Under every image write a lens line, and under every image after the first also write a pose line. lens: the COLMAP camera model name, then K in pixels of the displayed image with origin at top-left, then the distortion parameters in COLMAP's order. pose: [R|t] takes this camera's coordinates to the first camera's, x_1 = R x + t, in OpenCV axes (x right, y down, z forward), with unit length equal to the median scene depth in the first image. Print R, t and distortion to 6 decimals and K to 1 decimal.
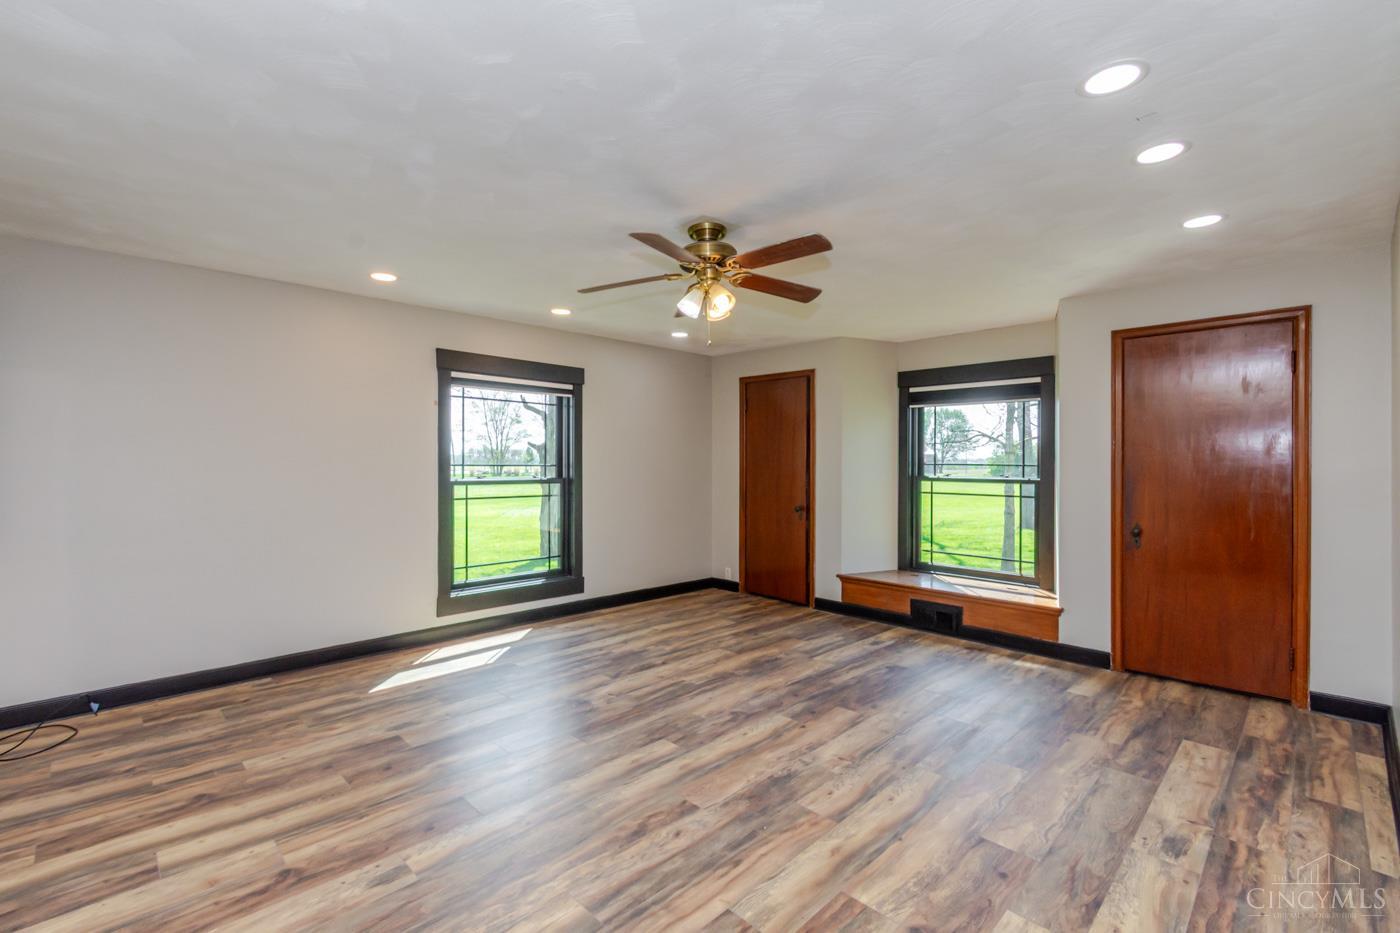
lens RADIAL K [[622.9, 0, 700.0], [0, 622.9, 466.5], [0, 0, 1]] dist [-0.002372, -0.000344]
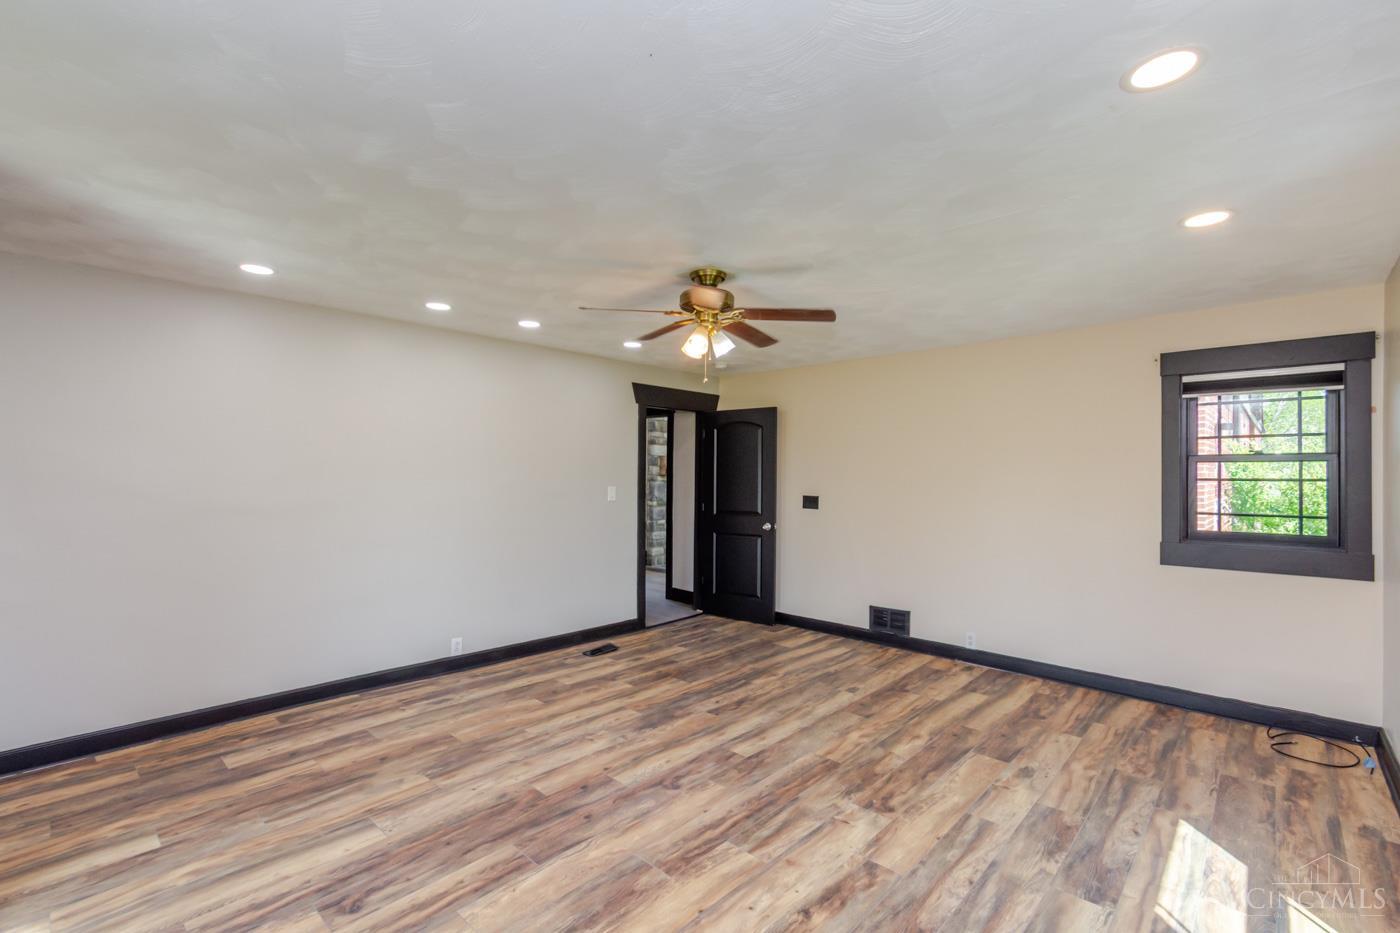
lens RADIAL K [[627.9, 0, 682.7], [0, 627.9, 458.8], [0, 0, 1]] dist [0.000866, -0.000467]
pose [[-0.999910, -0.006883, -0.011539, 0.061325], [-0.006642, 0.999762, -0.020770, -0.040198], [0.011679, -0.020691, -0.999718, 1.953383]]
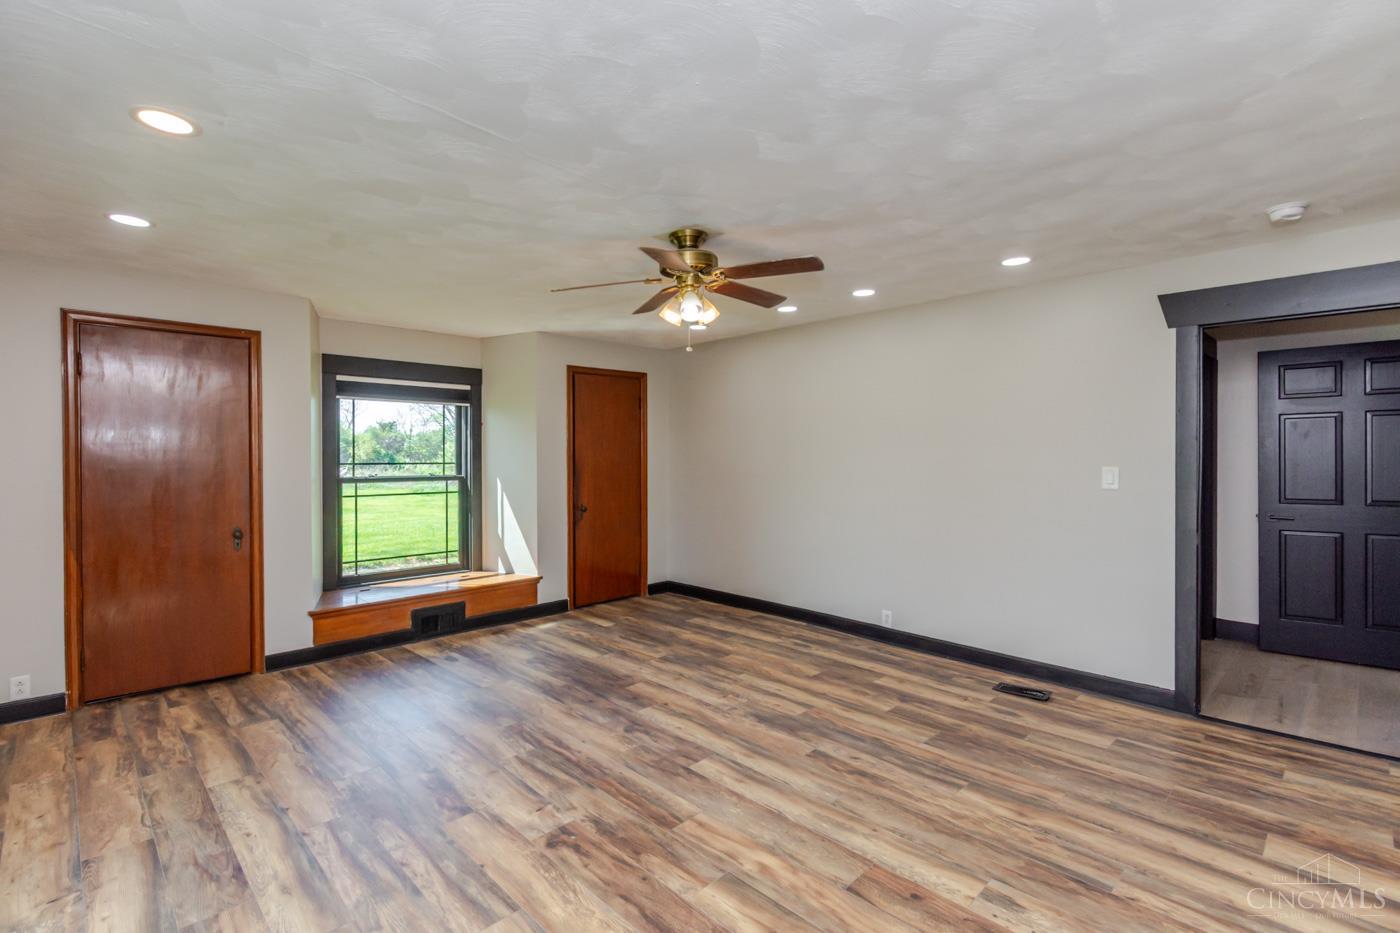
lens RADIAL K [[627.9, 0, 682.7], [0, 627.9, 458.8], [0, 0, 1]] dist [0.000866, -0.000467]
pose [[0.020165, -0.012209, 0.999722, -0.940112], [0.006725, 0.999904, 0.012076, -0.034268], [-0.999774, 0.006479, 0.020246, 0.931641]]
